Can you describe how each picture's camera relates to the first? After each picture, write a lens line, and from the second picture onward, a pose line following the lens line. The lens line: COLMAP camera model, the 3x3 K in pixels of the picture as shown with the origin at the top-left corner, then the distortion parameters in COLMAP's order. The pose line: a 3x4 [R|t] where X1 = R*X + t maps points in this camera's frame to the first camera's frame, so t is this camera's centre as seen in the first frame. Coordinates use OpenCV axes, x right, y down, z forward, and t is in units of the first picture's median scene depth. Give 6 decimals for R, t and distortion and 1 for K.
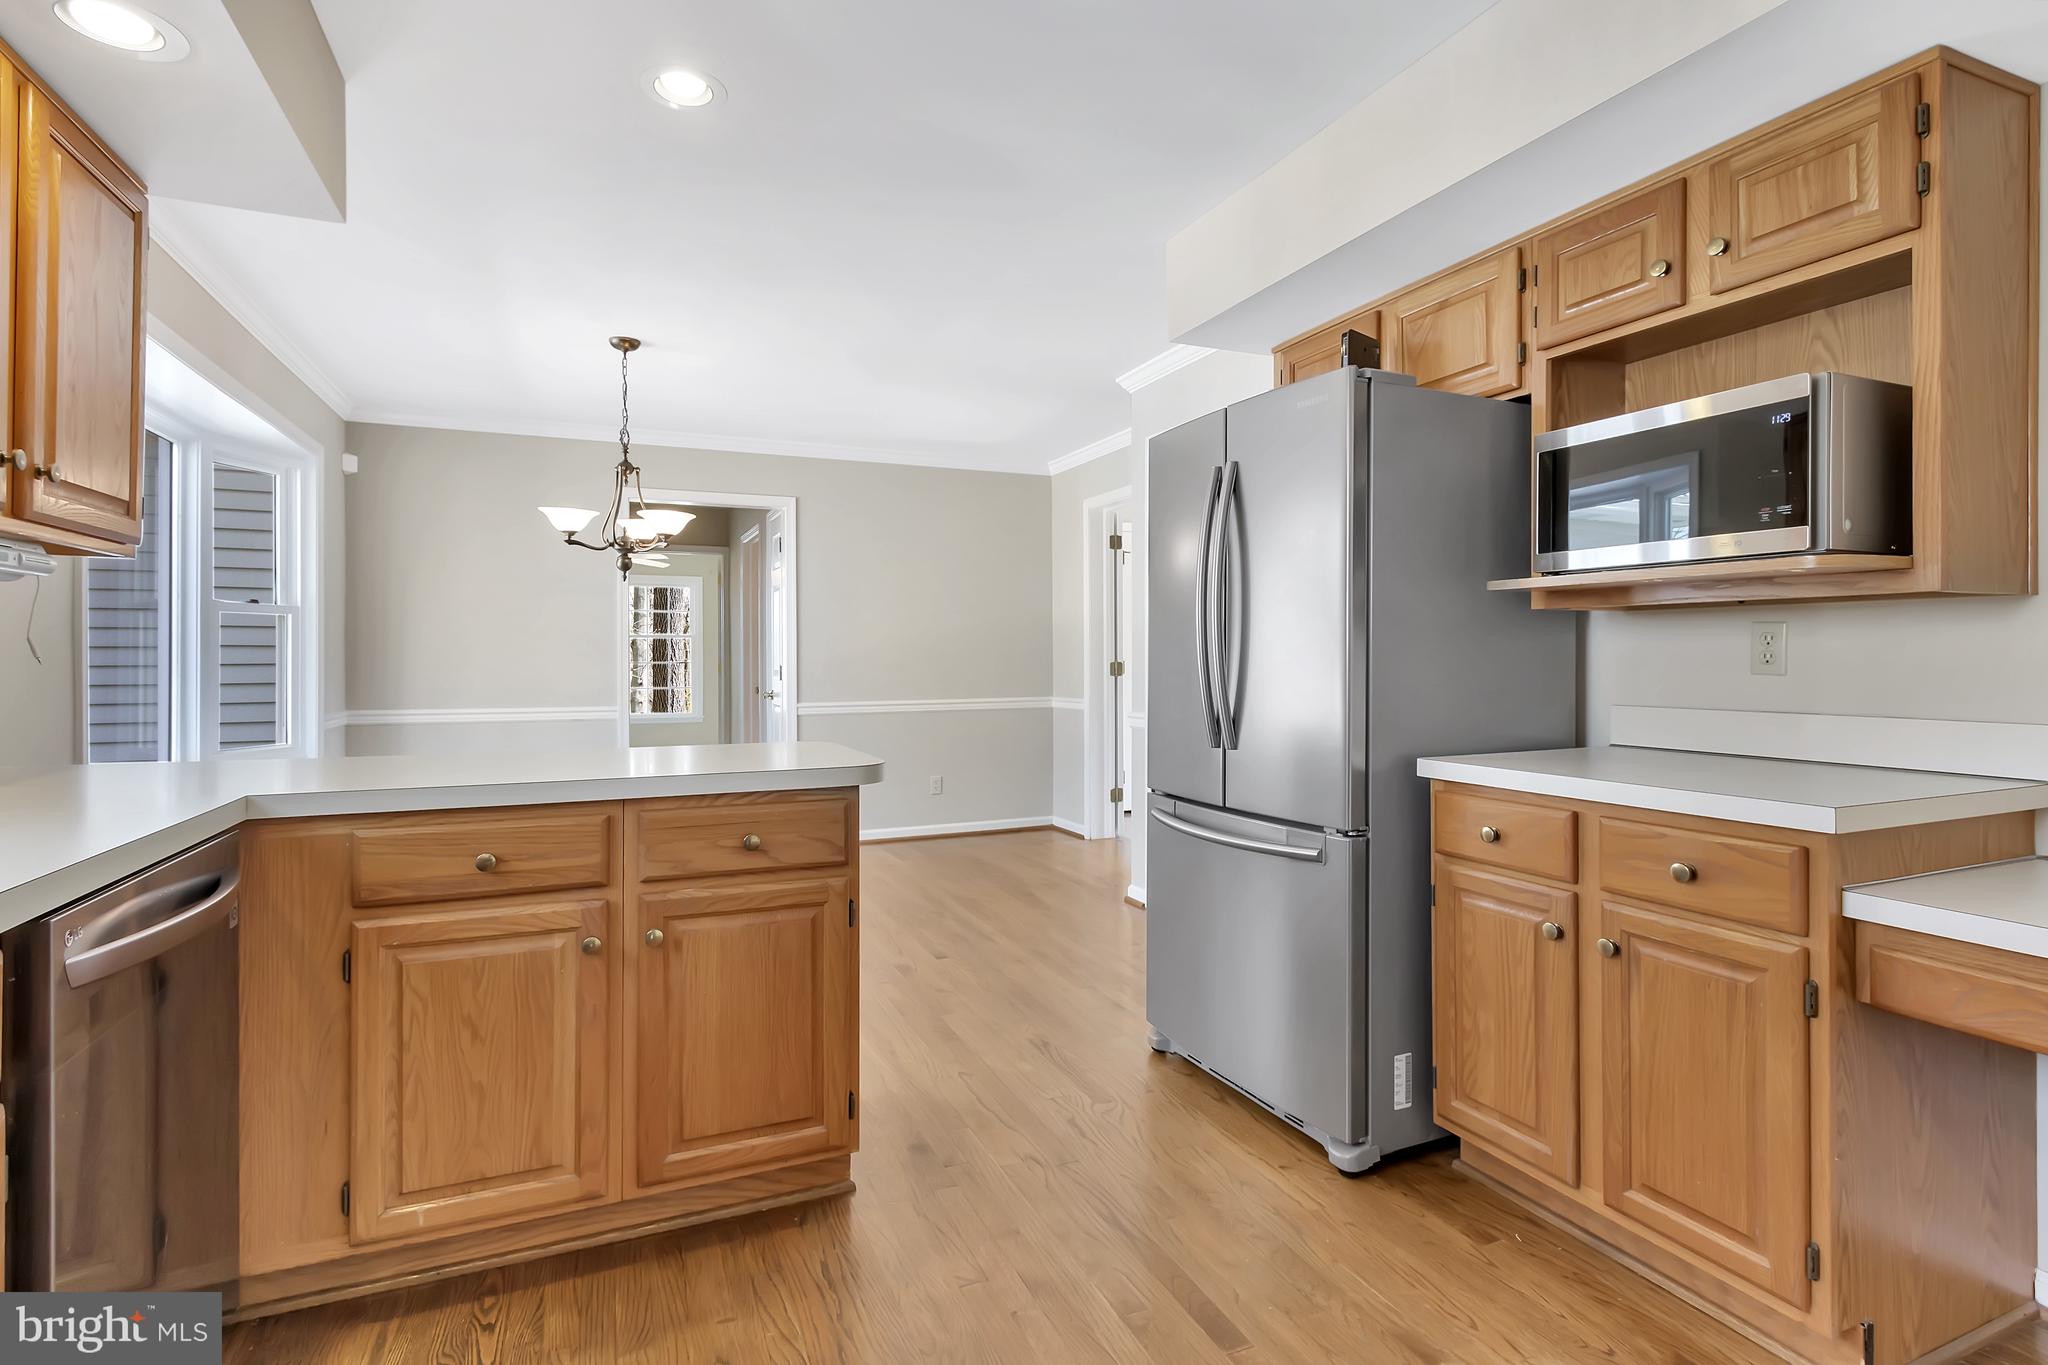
lens RADIAL K [[989.3, 0, 1029.4], [0, 989.3, 661.9], [0, 0, 1]] dist [0.000646, -0.001649]
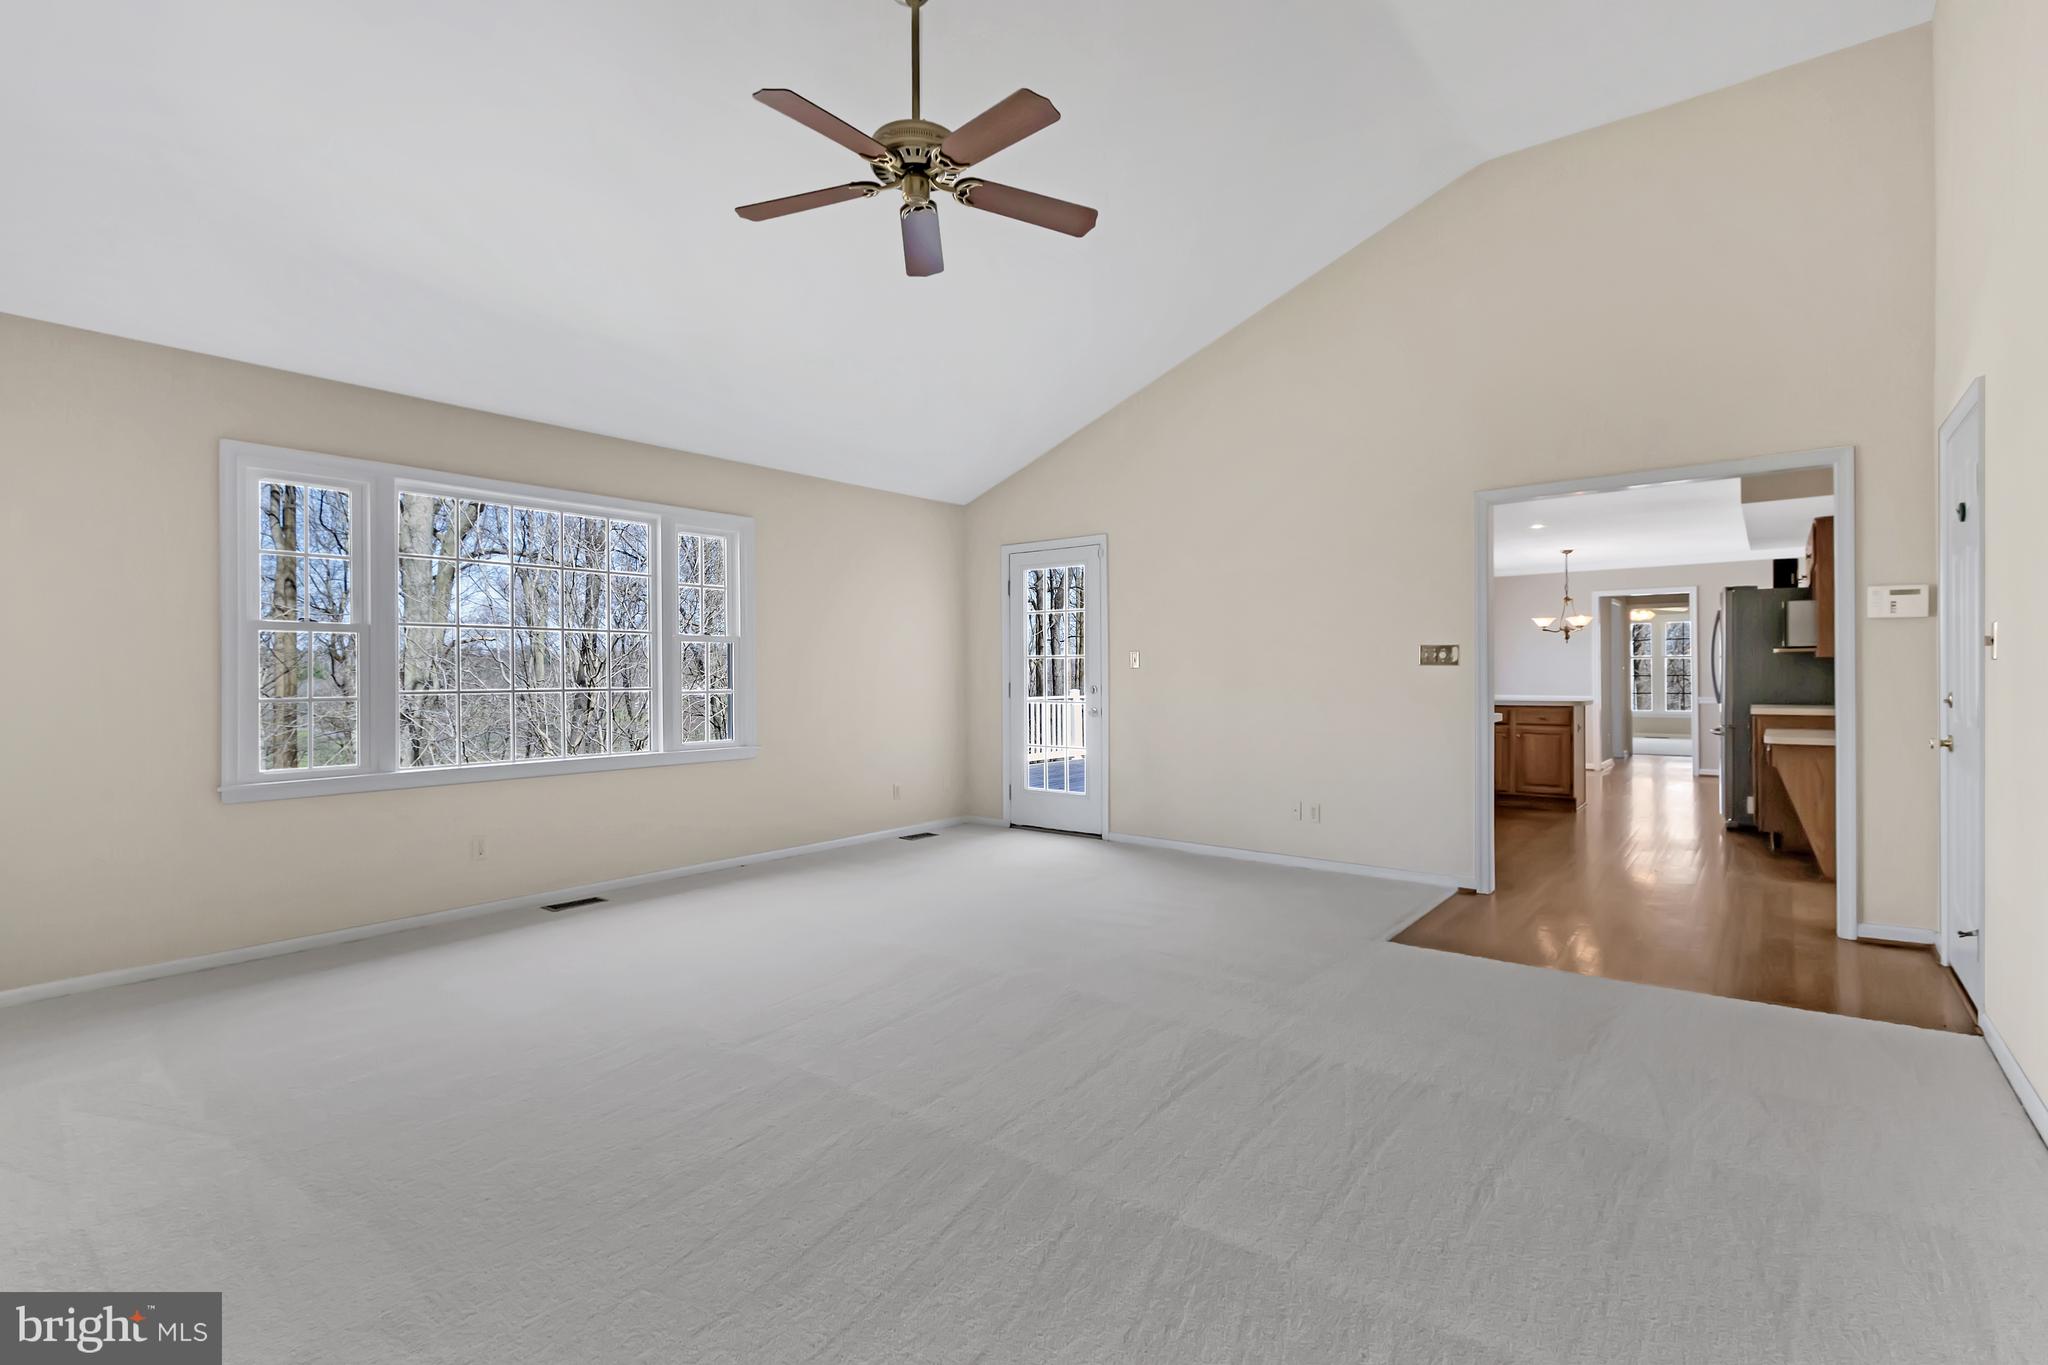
lens RADIAL K [[953.5, 0, 1022.3], [0, 953.5, 678.6], [0, 0, 1]] dist [0.000133, 0.000057]
pose [[0.471285, 0.000612, -0.881981, 2.227070], [0.002261, 0.999996, 0.001902, 0.001400], [0.881978, -0.002890, 0.471282, -2.840403]]
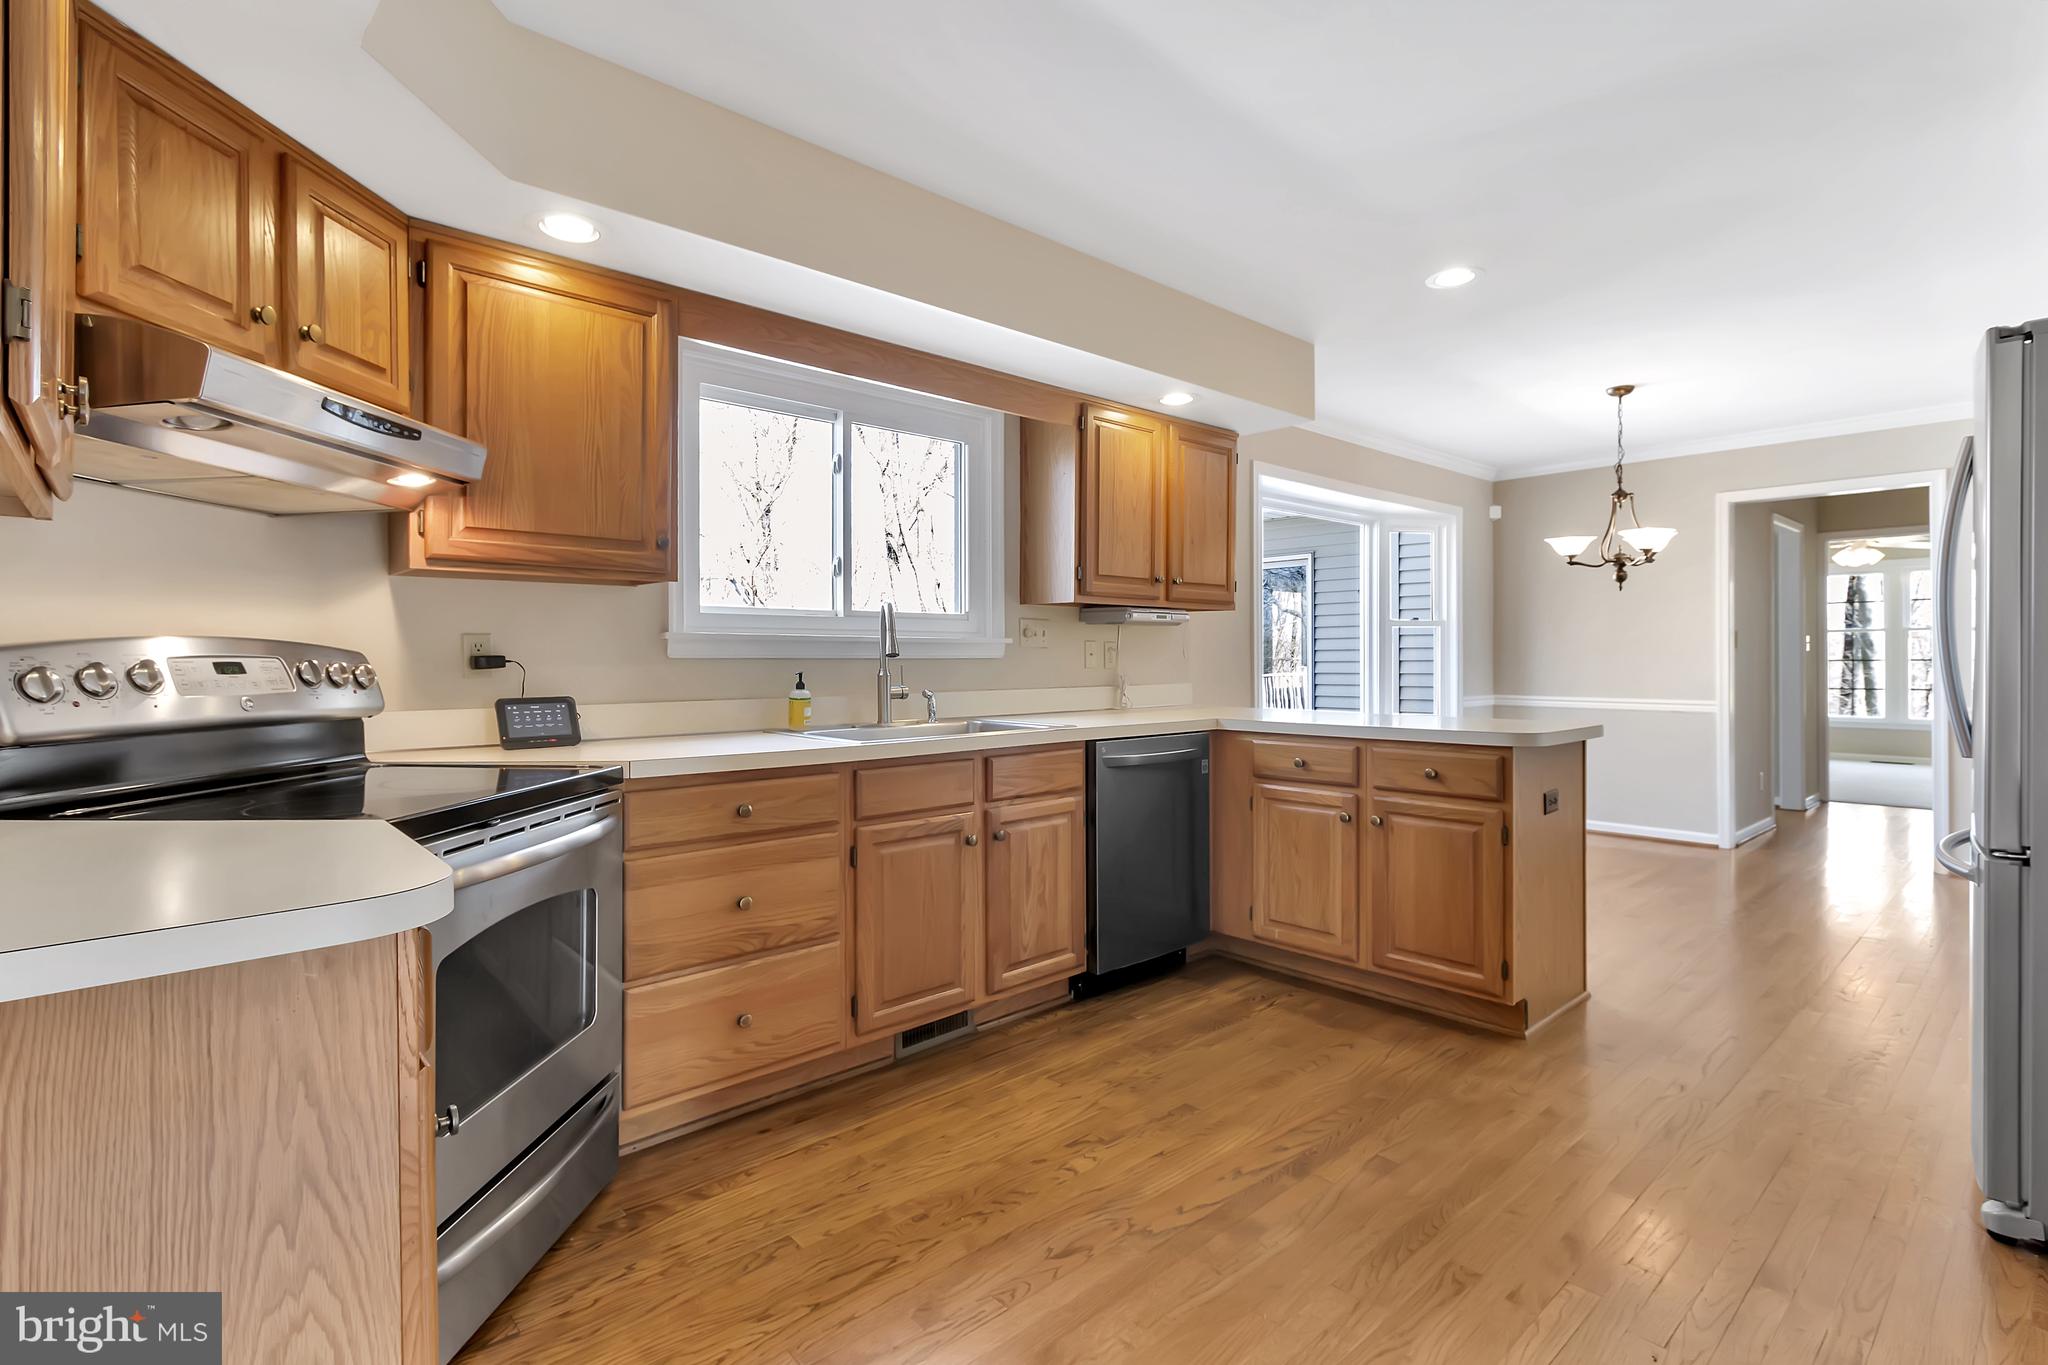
lens RADIAL K [[989.3, 0, 1029.6], [0, 989.3, 669.0], [0, 0, 1]] dist [0.000646, -0.001649]
pose [[0.329646, 0.009003, -0.944062, 0.963264], [0.001294, 0.999949, 0.009988, -0.001223], [0.944104, -0.004514, 0.329618, -0.120526]]
